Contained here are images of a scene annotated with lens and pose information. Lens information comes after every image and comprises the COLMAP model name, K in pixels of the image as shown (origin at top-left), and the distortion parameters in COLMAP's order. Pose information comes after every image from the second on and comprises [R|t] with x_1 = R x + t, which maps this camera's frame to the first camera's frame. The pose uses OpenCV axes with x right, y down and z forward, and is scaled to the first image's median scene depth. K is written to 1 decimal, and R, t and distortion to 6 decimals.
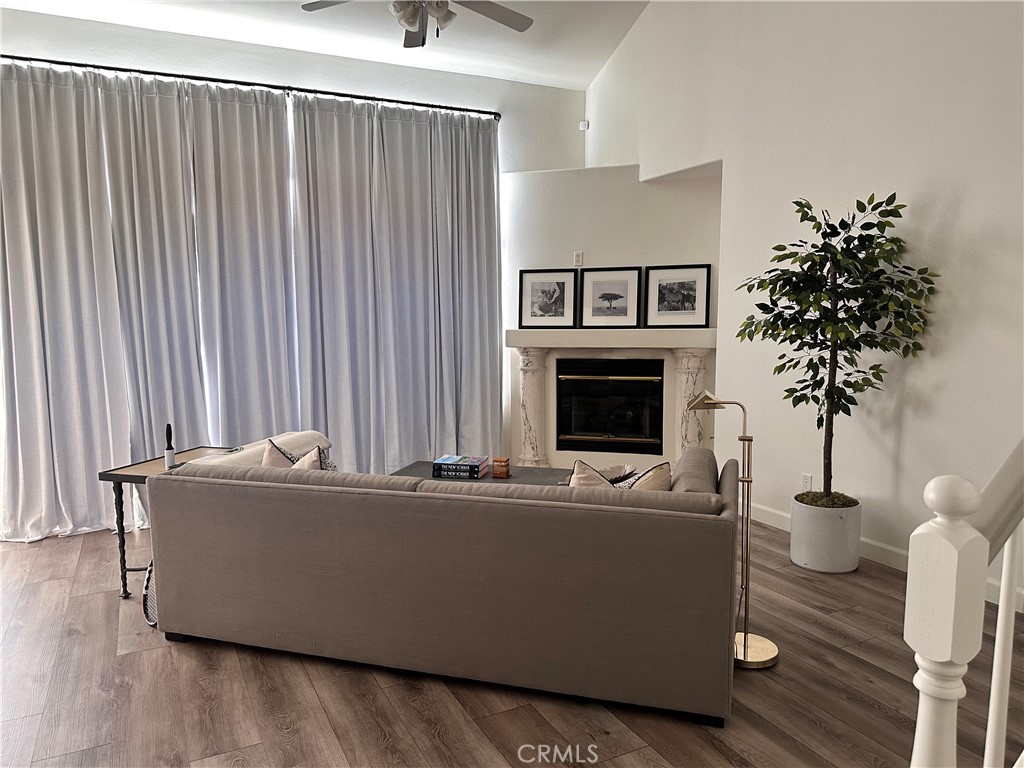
lens RADIAL K [[717.7, 0, 509.7], [0, 717.7, 386.0], [0, 0, 1]] dist [0.074862, -0.086190]
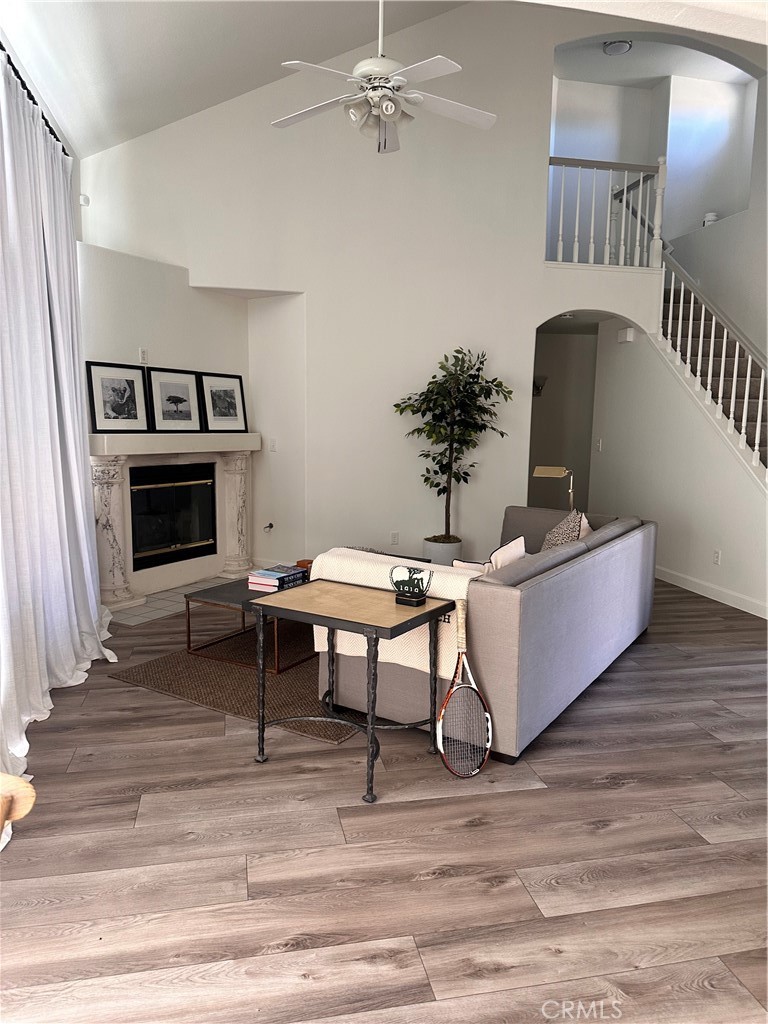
lens RADIAL K [[717.7, 0, 380.5], [0, 717.7, 515.2], [0, 0, 1]] dist [0.074862, -0.086190]
pose [[0.253684, -0.107319, 0.961315, -0.734964], [0.090585, 0.992094, 0.086851, -0.030023], [-0.963036, 0.065048, 0.261400, 0.491100]]
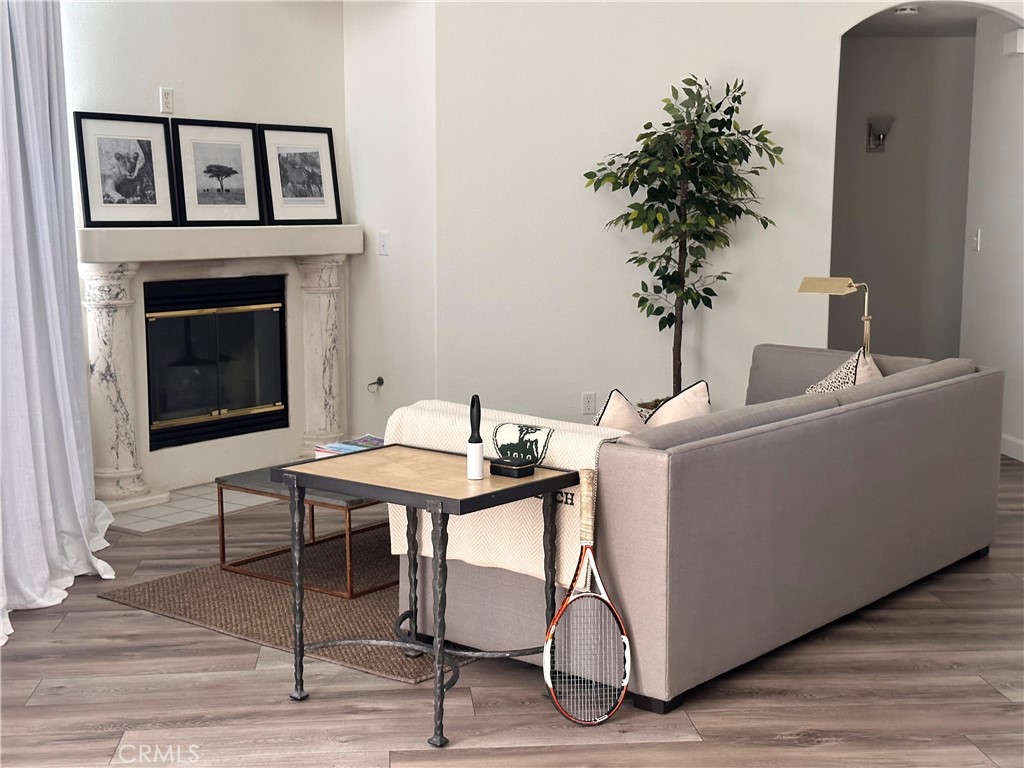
lens RADIAL K [[1428.3, 0, 519.5], [0, 1428.3, 381.2], [0, 0, 1]] dist [0.108498, 0.000000]
pose [[0.354180, -0.104783, 0.929288, -0.878254], [0.095998, 0.992527, 0.075326, -0.018923], [-0.930237, 0.062531, 0.361593, 0.357500]]
